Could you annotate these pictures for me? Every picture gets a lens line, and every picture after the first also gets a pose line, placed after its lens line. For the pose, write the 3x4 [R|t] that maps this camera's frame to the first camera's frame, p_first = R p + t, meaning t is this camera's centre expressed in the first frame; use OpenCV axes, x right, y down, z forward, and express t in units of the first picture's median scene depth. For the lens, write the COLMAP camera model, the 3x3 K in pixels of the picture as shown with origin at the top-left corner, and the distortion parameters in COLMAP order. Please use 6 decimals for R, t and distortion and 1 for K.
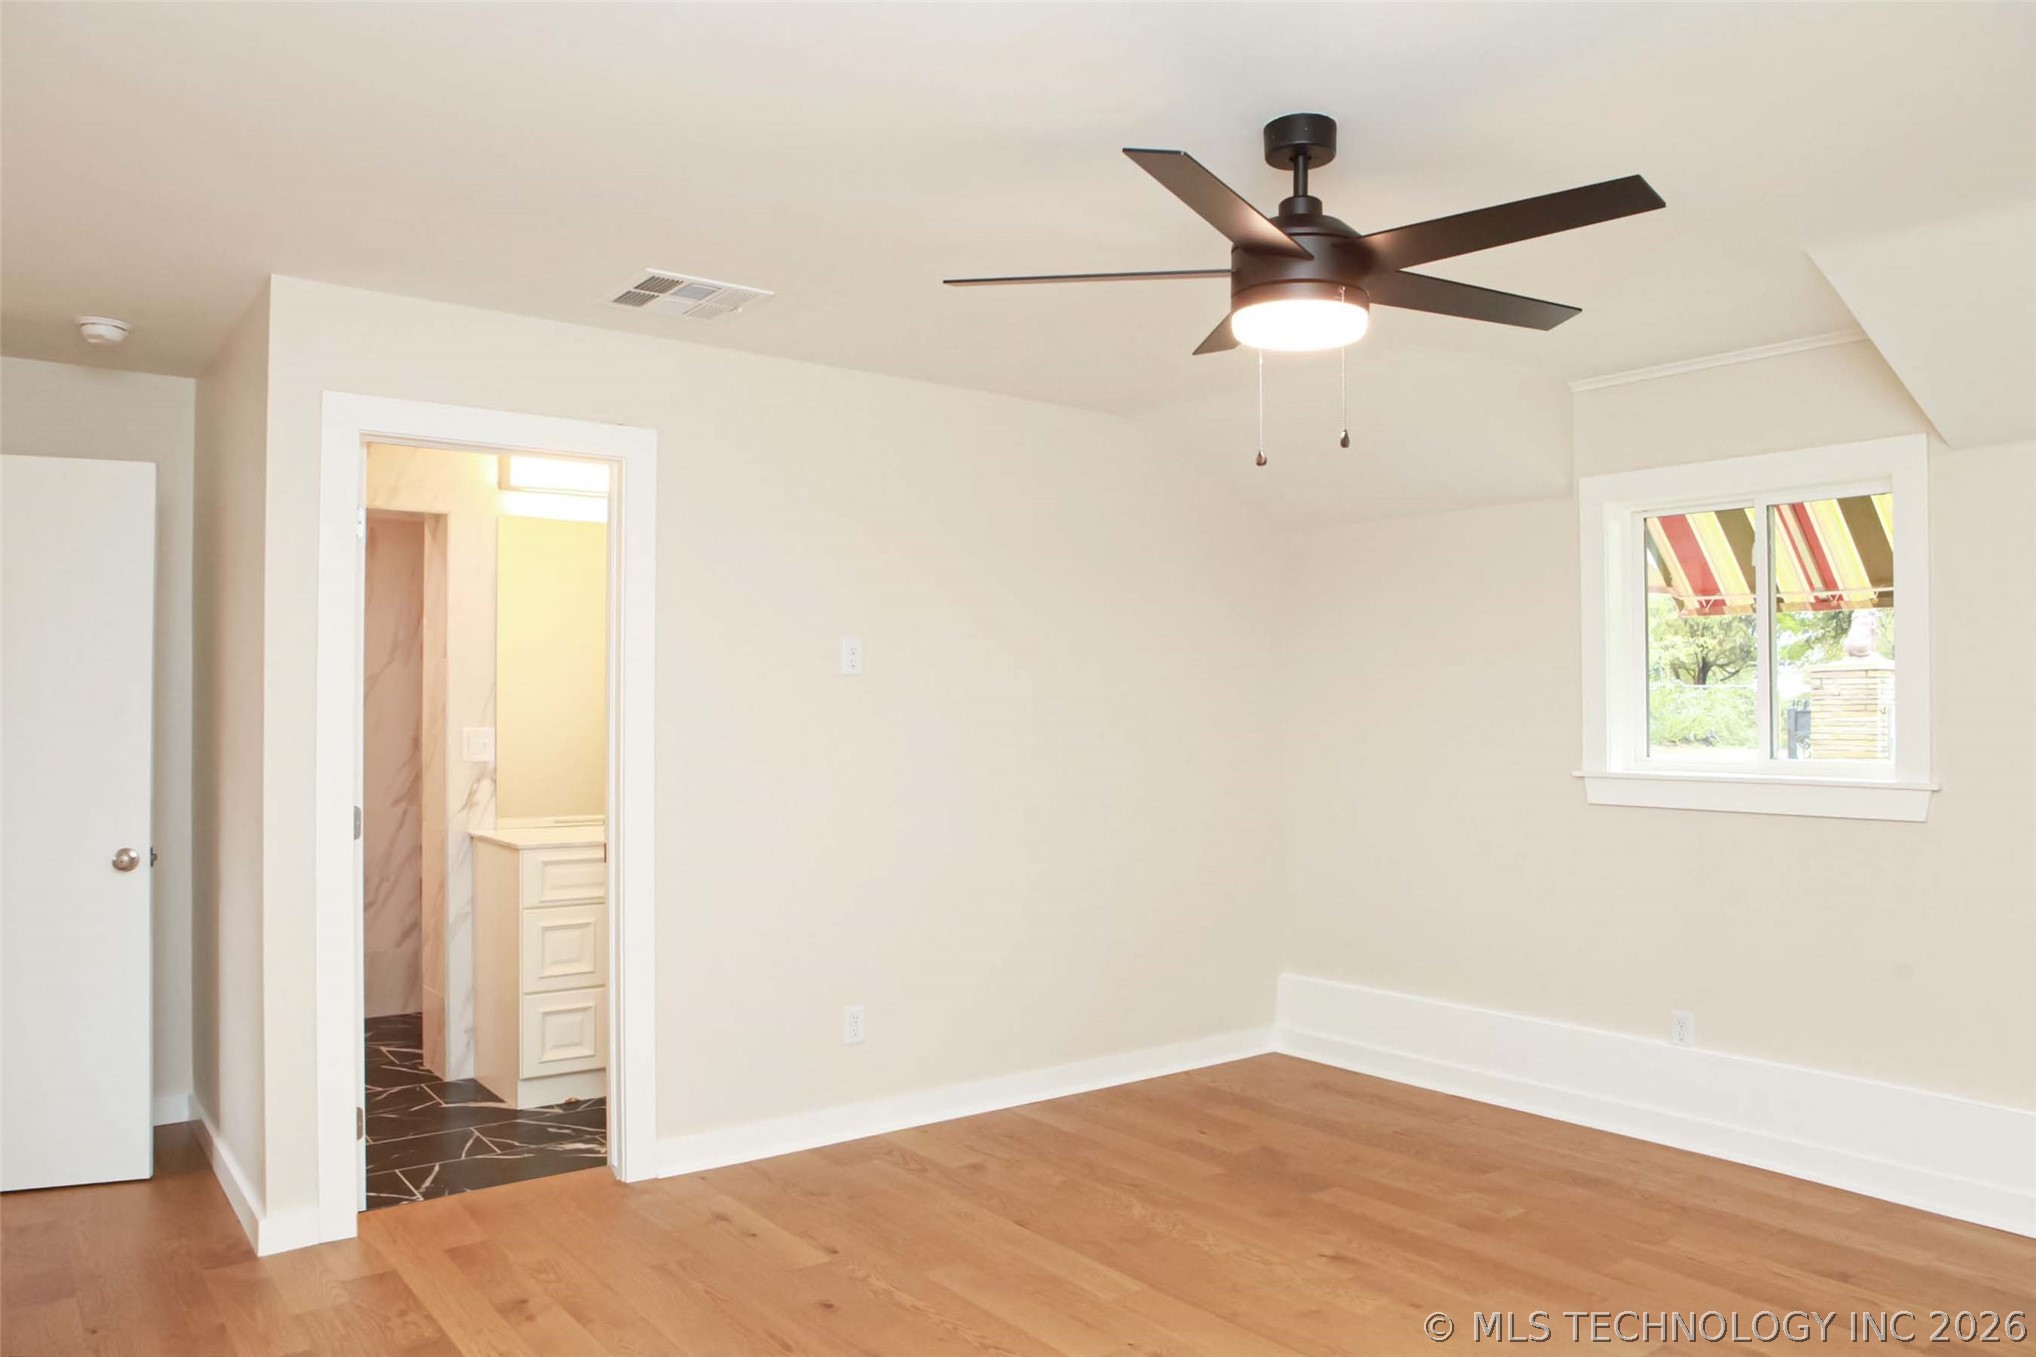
lens RADIAL K [[1427.3, 0, 1018.0], [0, 1427.3, 678.5], [0, 0, 1]] dist [-0.109589, 0.078193]
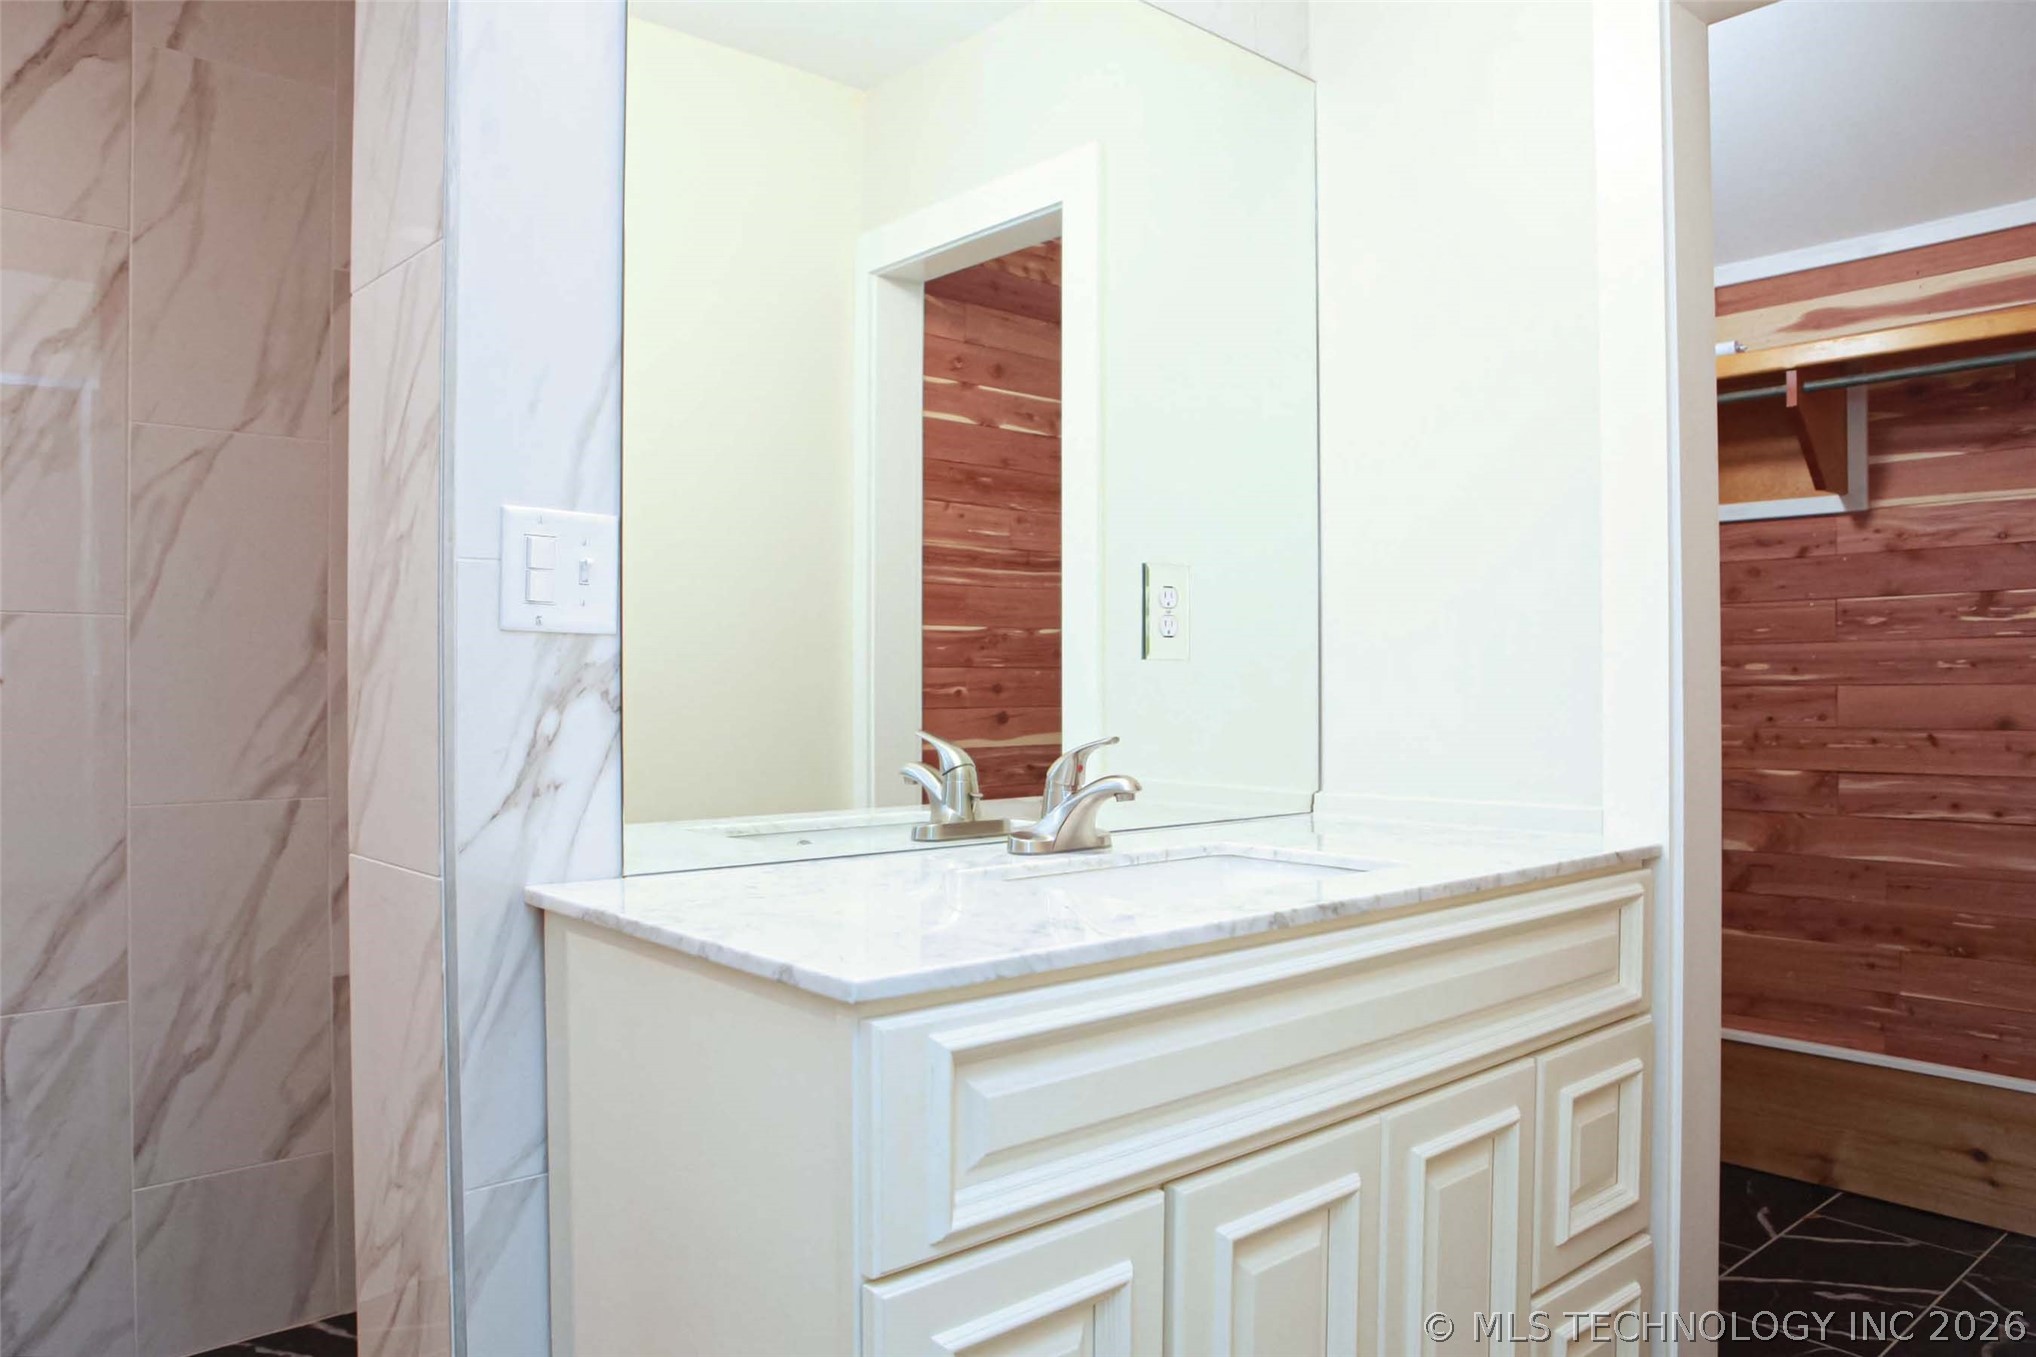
lens RADIAL K [[1427.3, 0, 1018.0], [0, 1427.3, 678.5], [0, 0, 1]] dist [-0.109589, 0.078193]
pose [[0.997857, -0.005352, 0.065211, -0.310769], [0.004341, 0.999868, 0.015632, 0.063716], [-0.065286, -0.015315, 0.997749, 0.715437]]
